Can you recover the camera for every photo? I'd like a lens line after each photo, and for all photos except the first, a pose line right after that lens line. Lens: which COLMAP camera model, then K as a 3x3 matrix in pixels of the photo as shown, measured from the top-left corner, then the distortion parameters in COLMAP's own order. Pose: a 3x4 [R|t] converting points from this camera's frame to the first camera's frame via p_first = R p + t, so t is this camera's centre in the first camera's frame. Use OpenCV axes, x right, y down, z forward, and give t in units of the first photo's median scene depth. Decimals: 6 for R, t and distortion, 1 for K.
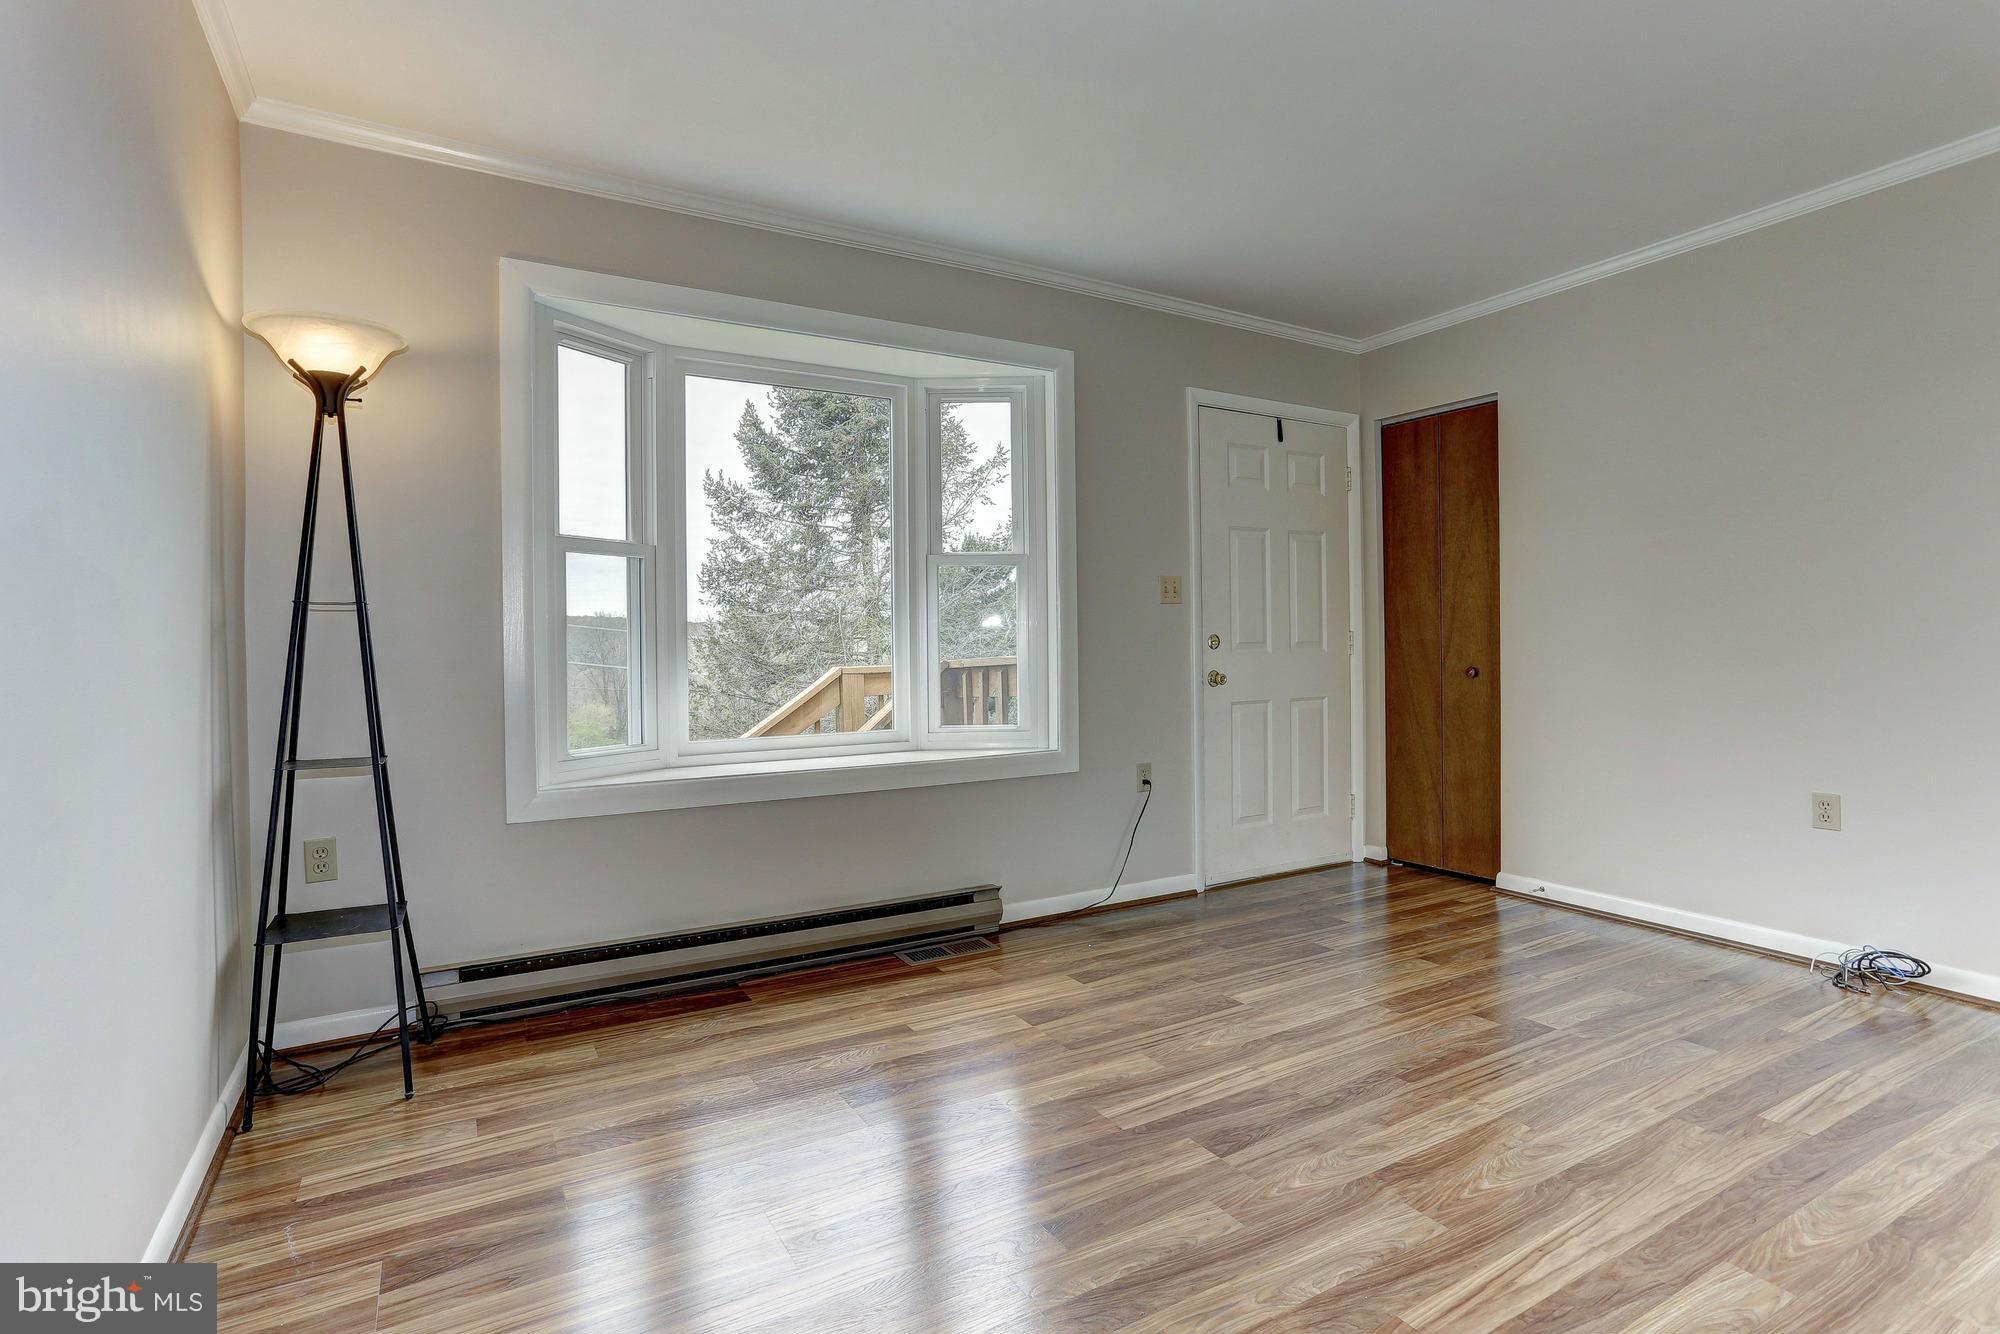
lens RADIAL K [[976.0, 0, 992.1], [0, 976.0, 651.8], [0, 0, 1]] dist [-0.039528, 0.023500]
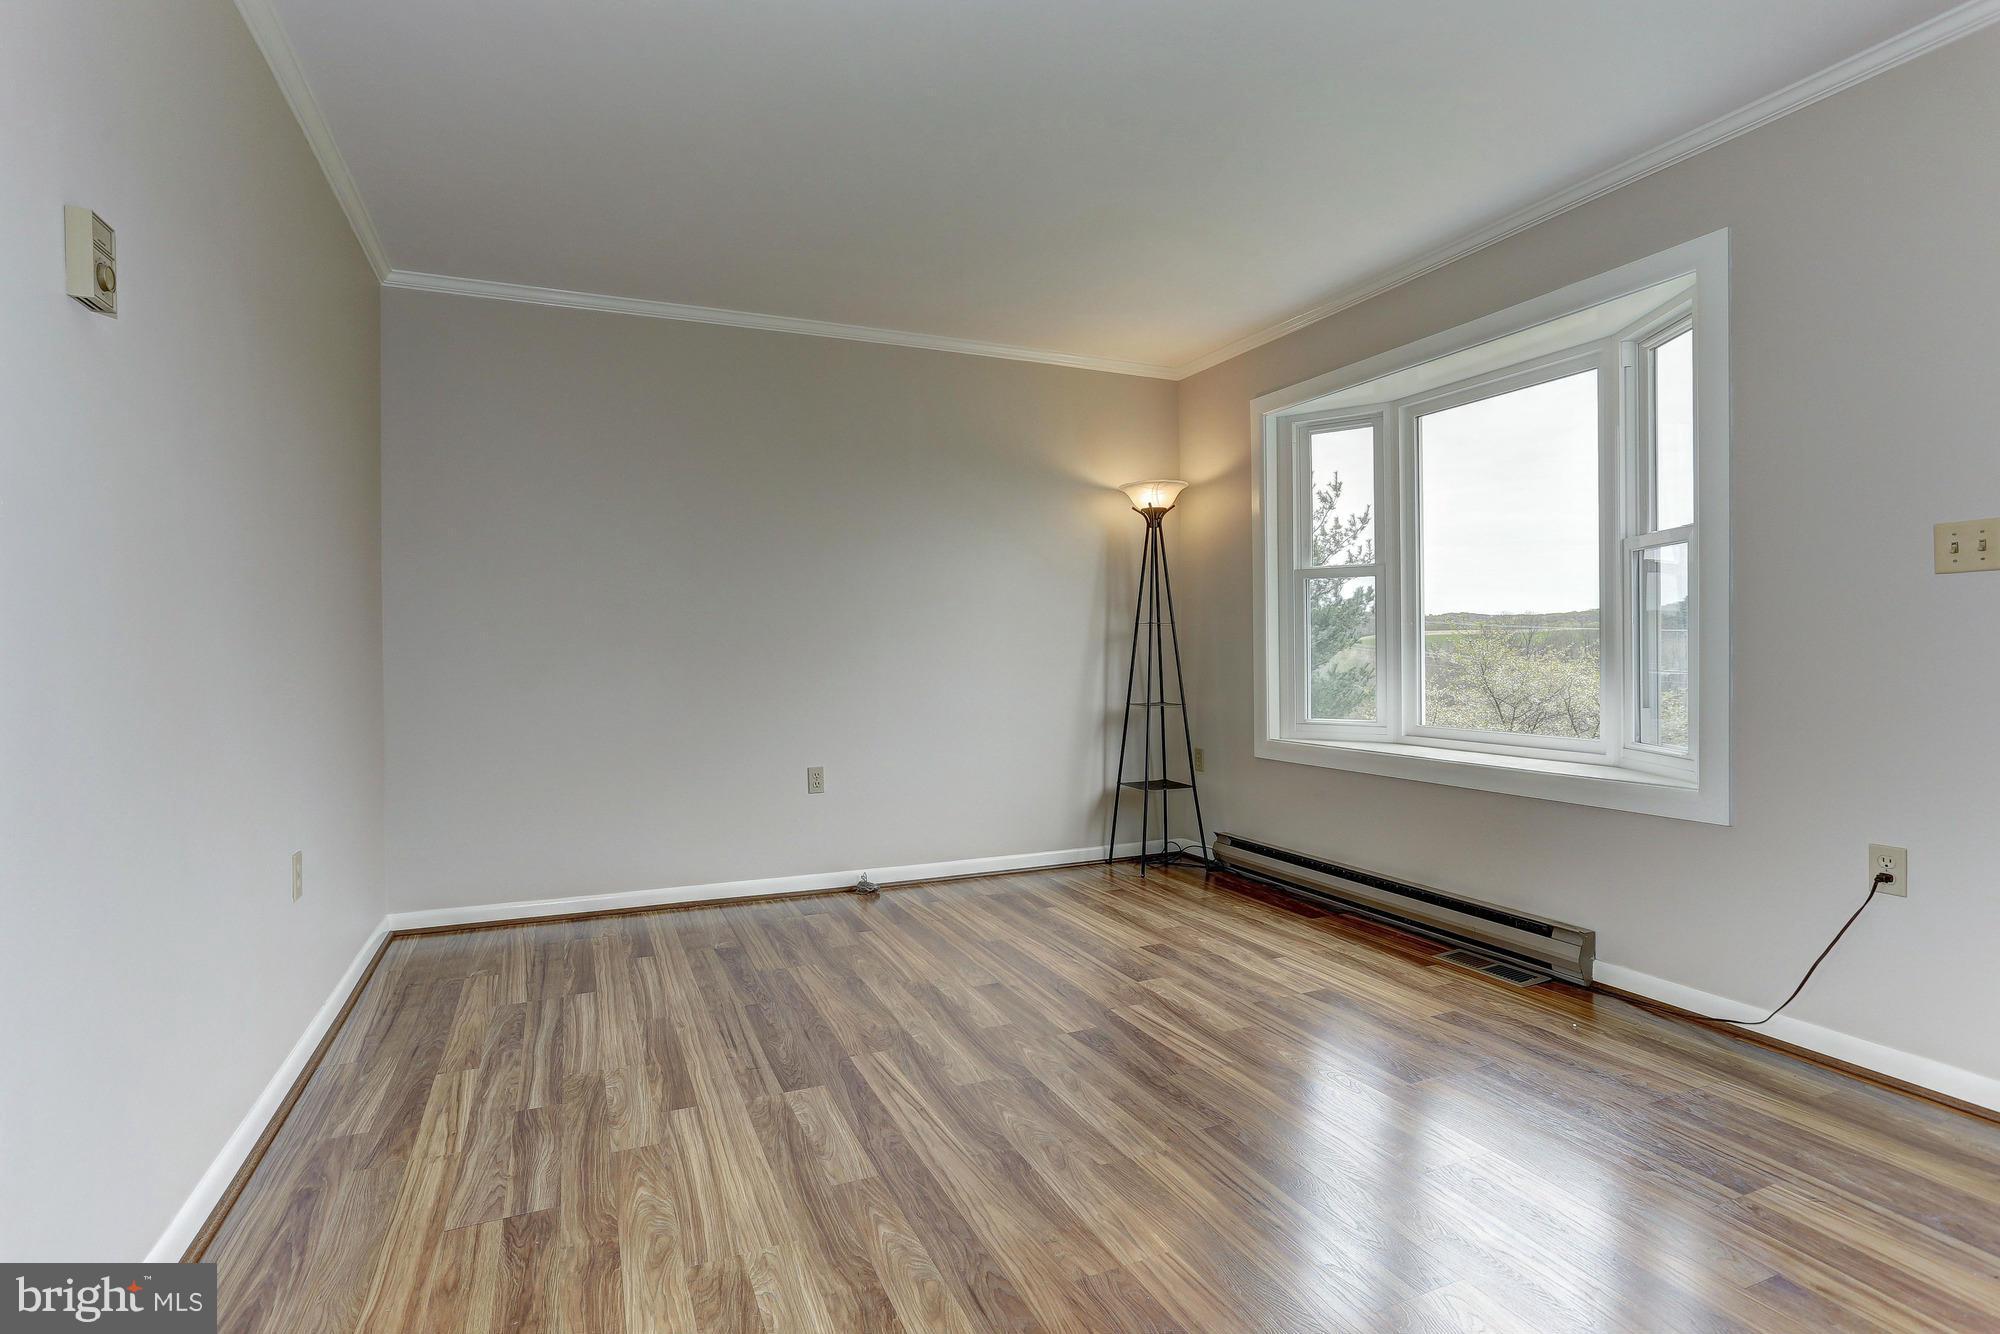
lens RADIAL K [[976.0, 0, 993.6], [0, 976.0, 652.9], [0, 0, 1]] dist [-0.039528, 0.023500]
pose [[-0.105996, 0.016555, -0.994229, 1.038208], [0.002557, 0.999863, 0.016376, -0.018926], [0.994363, -0.000807, -0.106024, 0.682342]]
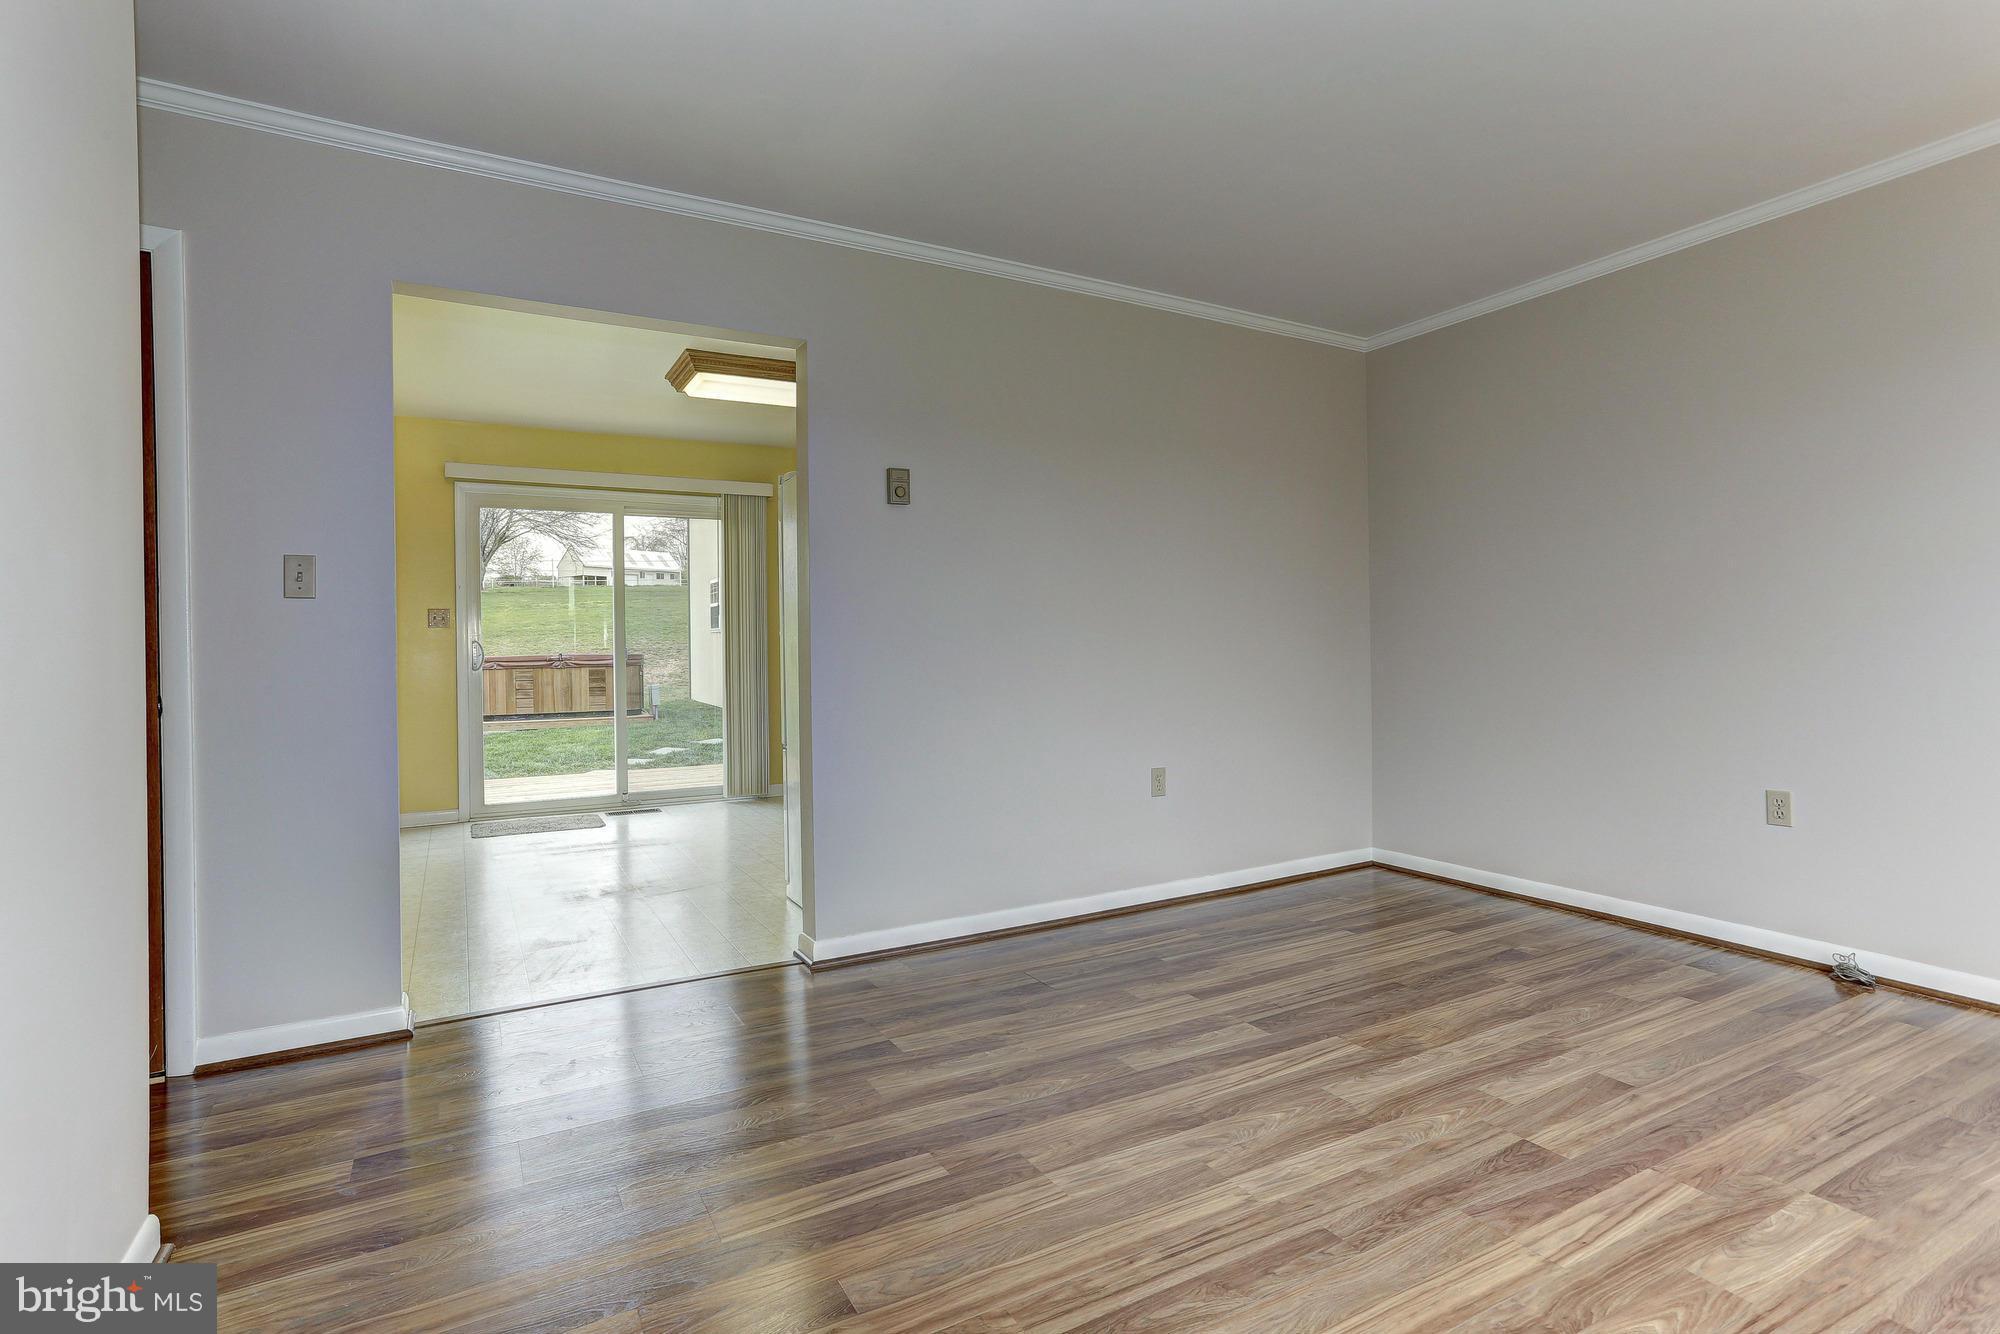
lens RADIAL K [[976.0, 0, 984.7], [0, 976.0, 651.0], [0, 0, 1]] dist [-0.039528, 0.023500]
pose [[-0.999353, 0.026968, 0.023796, 0.507805], [0.027161, 0.999600, 0.007827, -0.014688], [-0.023576, 0.008469, -0.999686, 1.334382]]
